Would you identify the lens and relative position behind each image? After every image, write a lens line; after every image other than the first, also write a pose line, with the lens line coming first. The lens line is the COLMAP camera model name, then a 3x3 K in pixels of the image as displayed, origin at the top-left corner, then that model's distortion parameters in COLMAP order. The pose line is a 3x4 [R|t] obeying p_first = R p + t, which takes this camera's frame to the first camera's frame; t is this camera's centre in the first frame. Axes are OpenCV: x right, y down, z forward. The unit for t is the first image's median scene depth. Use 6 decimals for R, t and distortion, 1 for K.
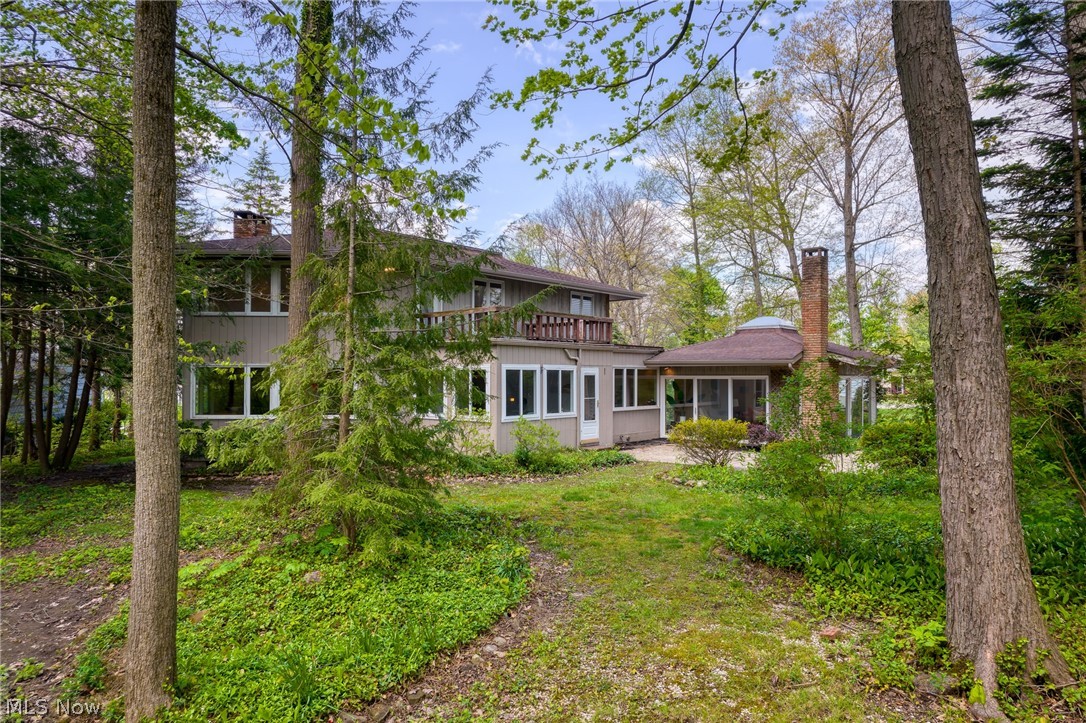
lens RADIAL K [[657.1, 0, 546.3], [0, 657.1, 367.9], [0, 0, 1]] dist [-0.004674, -0.003460]
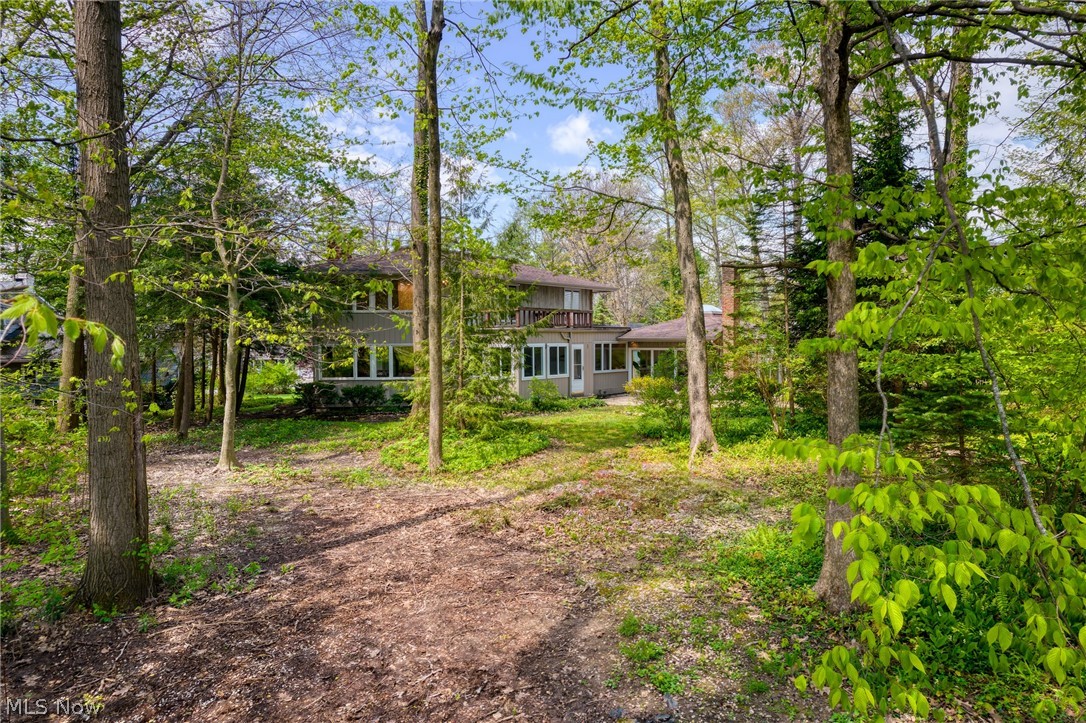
lens RADIAL K [[657.1, 0, 542.0], [0, 657.1, 358.0], [0, 0, 1]] dist [-0.004674, -0.003460]
pose [[0.999970, -0.006205, 0.004681, -0.022135], [0.005998, 0.999058, 0.042984, -0.033487], [-0.004943, -0.042954, 0.999065, -0.487734]]
